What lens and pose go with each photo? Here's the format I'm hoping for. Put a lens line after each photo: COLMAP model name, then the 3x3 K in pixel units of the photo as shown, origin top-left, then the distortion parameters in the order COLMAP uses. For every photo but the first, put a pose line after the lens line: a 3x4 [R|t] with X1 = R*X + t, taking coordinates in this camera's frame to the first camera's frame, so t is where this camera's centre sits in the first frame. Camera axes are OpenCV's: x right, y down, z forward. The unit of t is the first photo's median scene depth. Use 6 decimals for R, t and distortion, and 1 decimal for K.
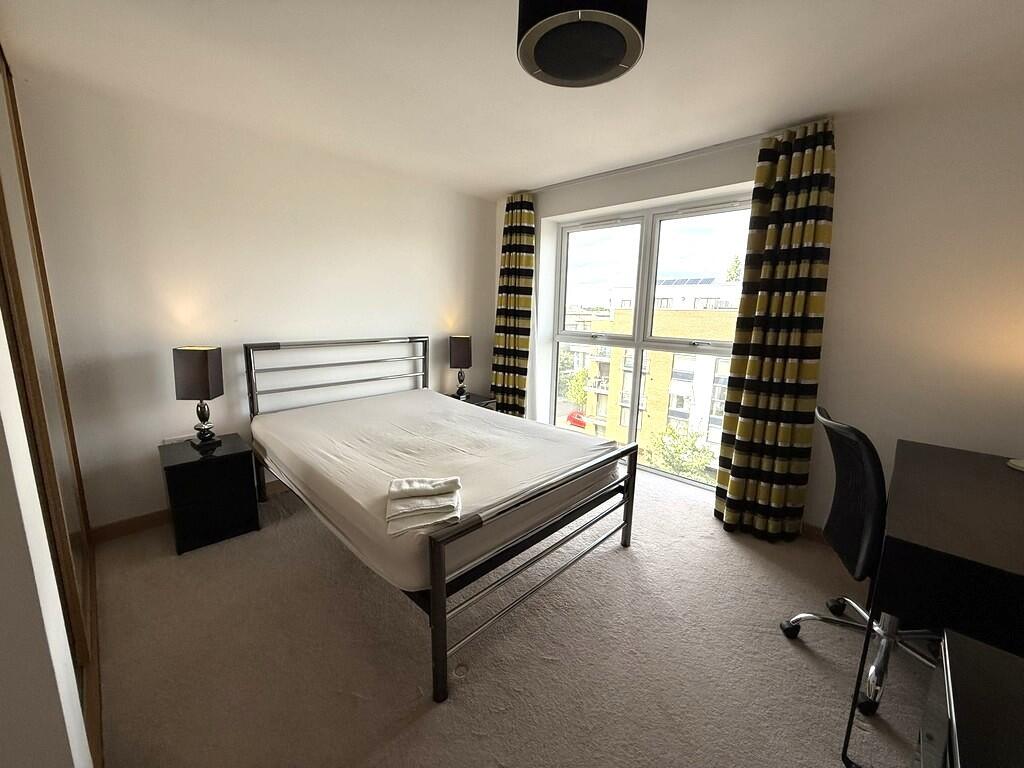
lens RADIAL K [[407.1, 0, 508.8], [0, 407.1, 383.5], [0, 0, 1]] dist [0.000789, -0.000187]
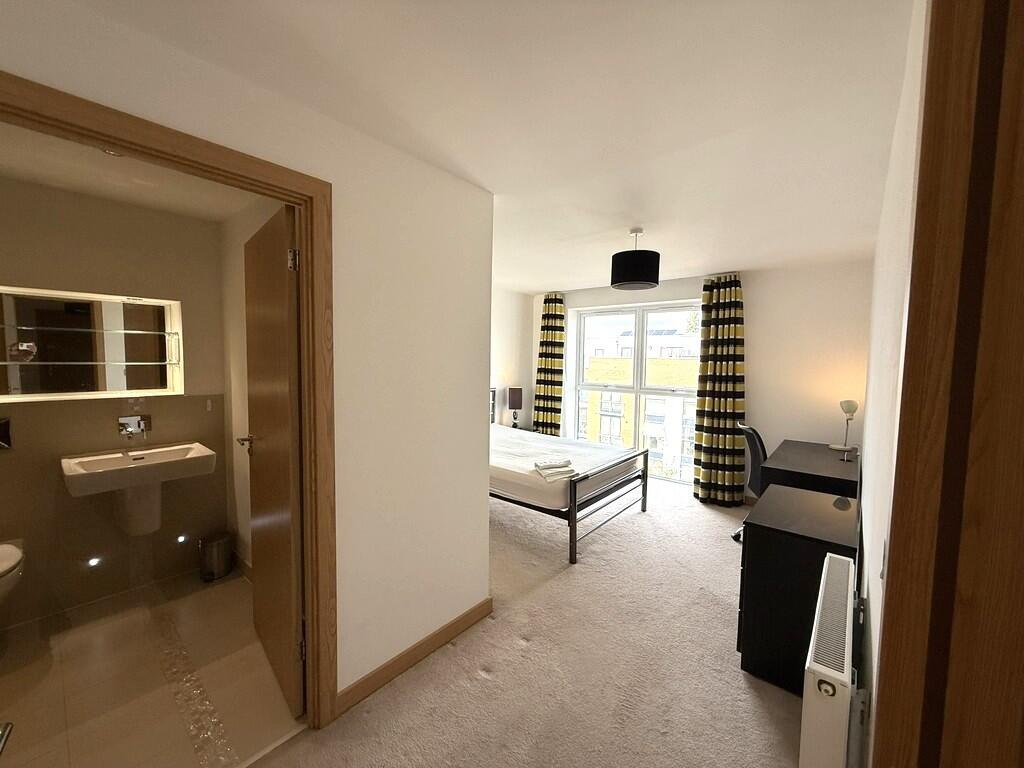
lens RADIAL K [[407.1, 0, 508.8], [0, 407.1, 383.5], [0, 0, 1]] dist [0.000789, -0.000187]
pose [[0.997626, -0.012287, 0.067757, -0.354219], [0.019995, 0.993248, -0.114274, 0.053483], [-0.065895, 0.115358, 0.991136, -0.646949]]
